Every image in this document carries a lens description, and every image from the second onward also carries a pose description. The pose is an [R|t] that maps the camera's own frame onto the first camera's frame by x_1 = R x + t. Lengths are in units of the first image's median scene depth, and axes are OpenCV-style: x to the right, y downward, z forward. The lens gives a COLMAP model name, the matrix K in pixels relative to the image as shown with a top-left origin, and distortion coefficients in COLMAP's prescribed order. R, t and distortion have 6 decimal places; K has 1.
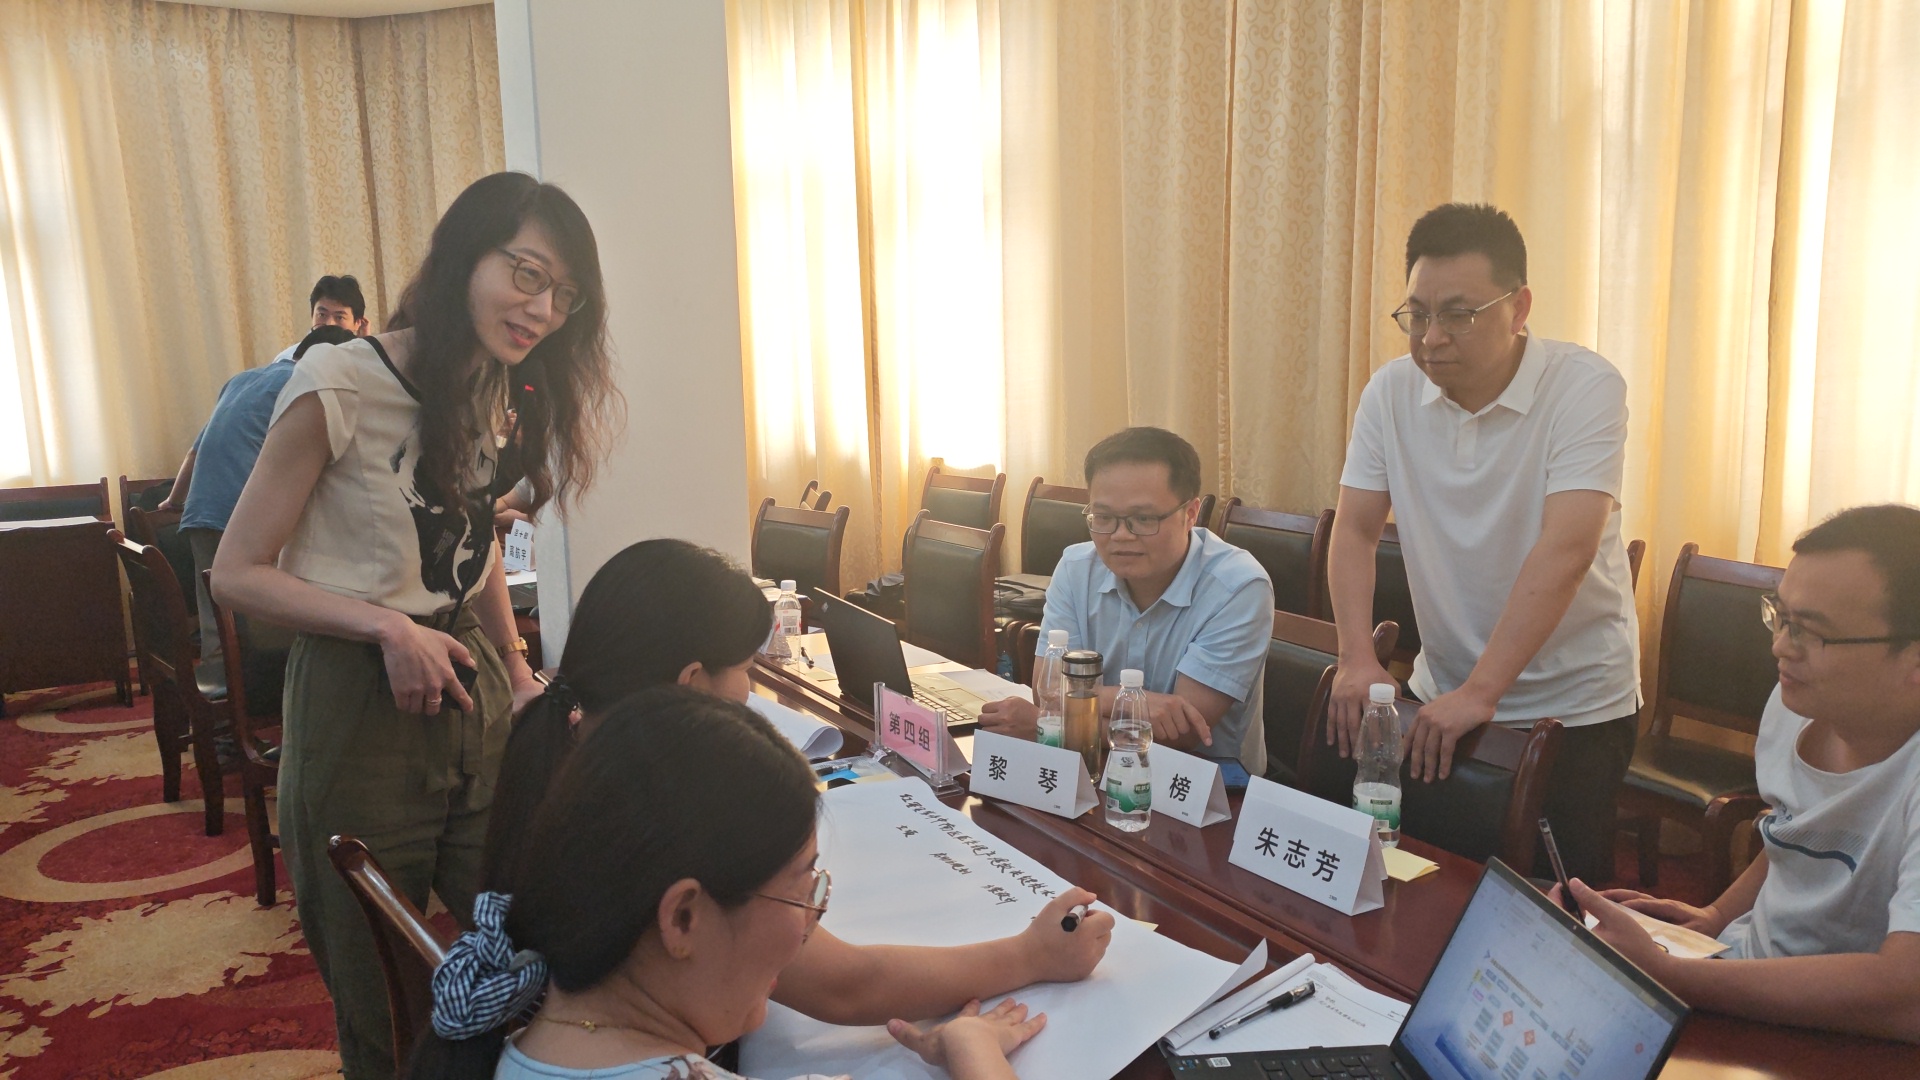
lens RADIAL K [[1407.8, 0, 955.1], [0, 1407.8, 559.7], [0, 0, 1]] dist [0.011809, -0.043688]
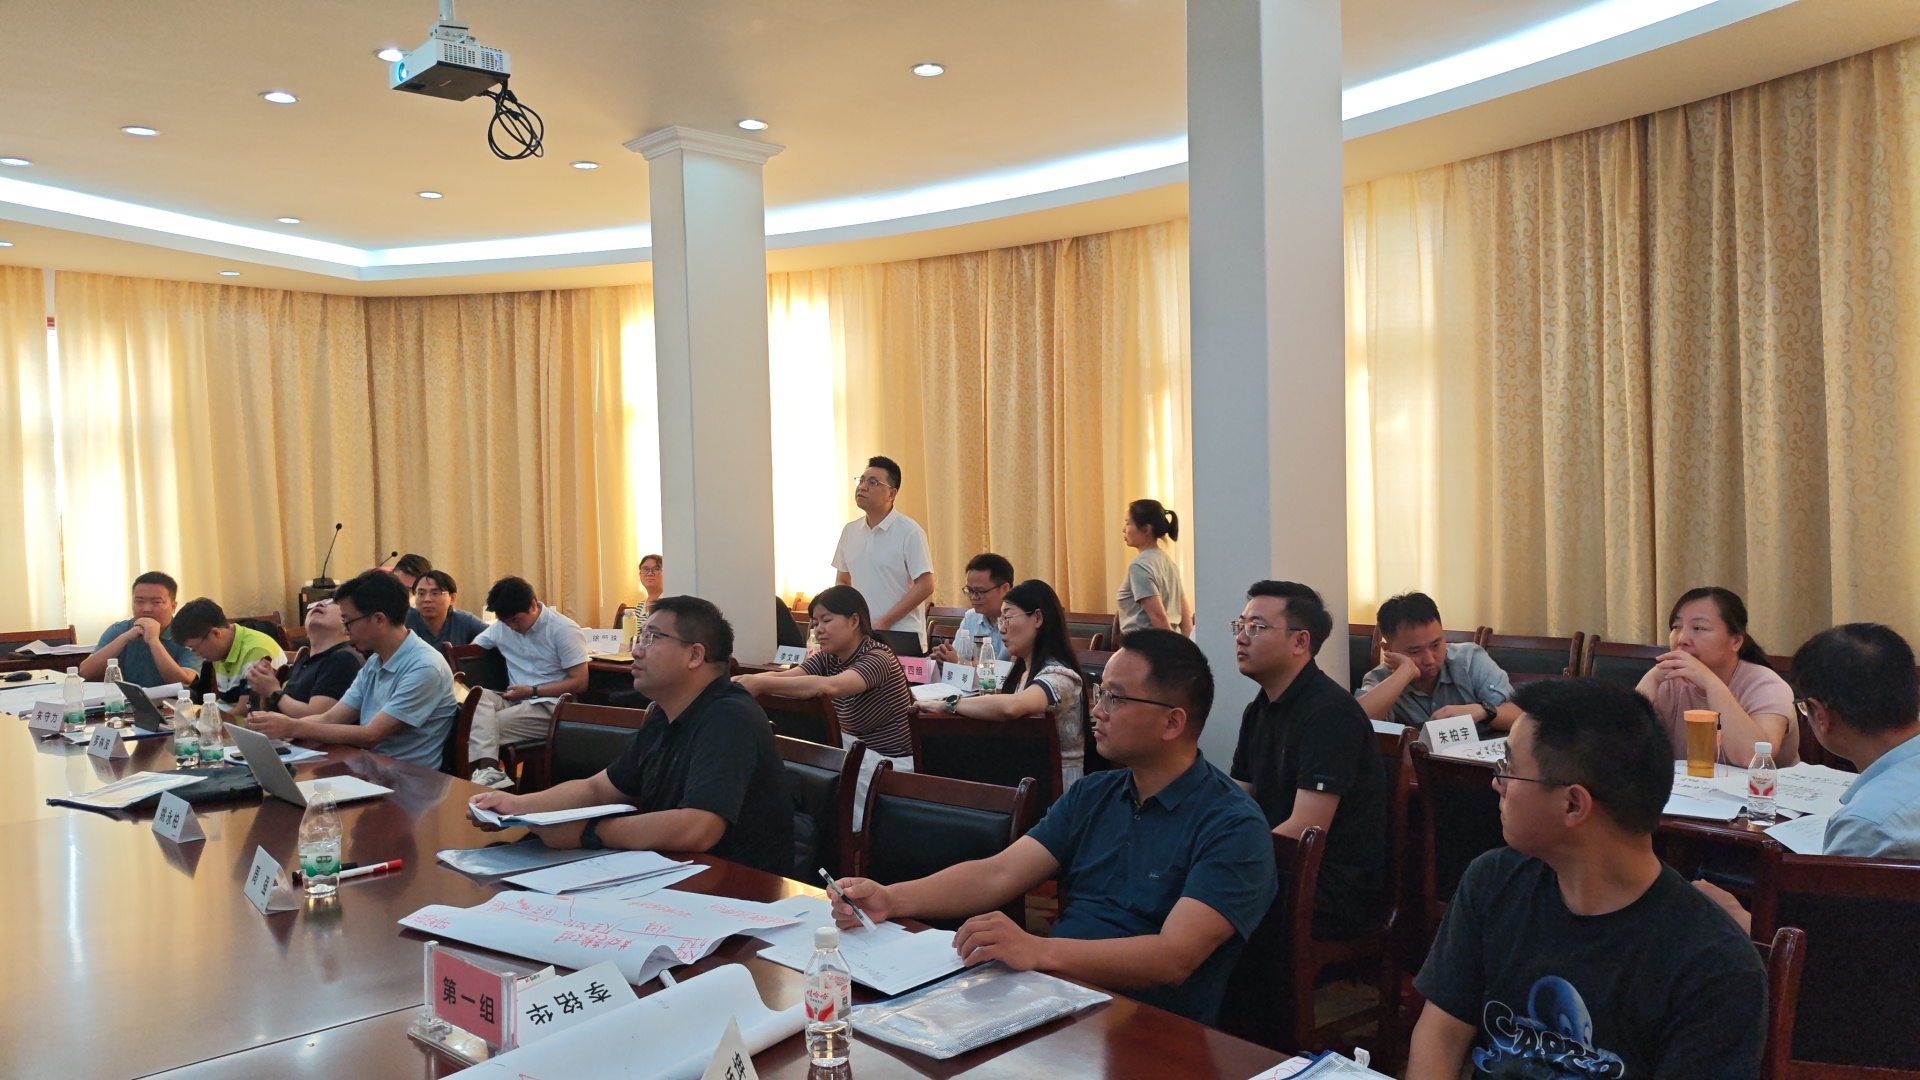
lens RADIAL K [[1407.8, 0, 961.9], [0, 1407.8, 543.4], [0, 0, 1]] dist [0.011809, -0.043688]
pose [[0.974979, -0.007186, 0.222181, -0.200009], [0.037360, 0.990558, -0.131905, 0.093841], [-0.219136, 0.136906, 0.966042, -0.605526]]
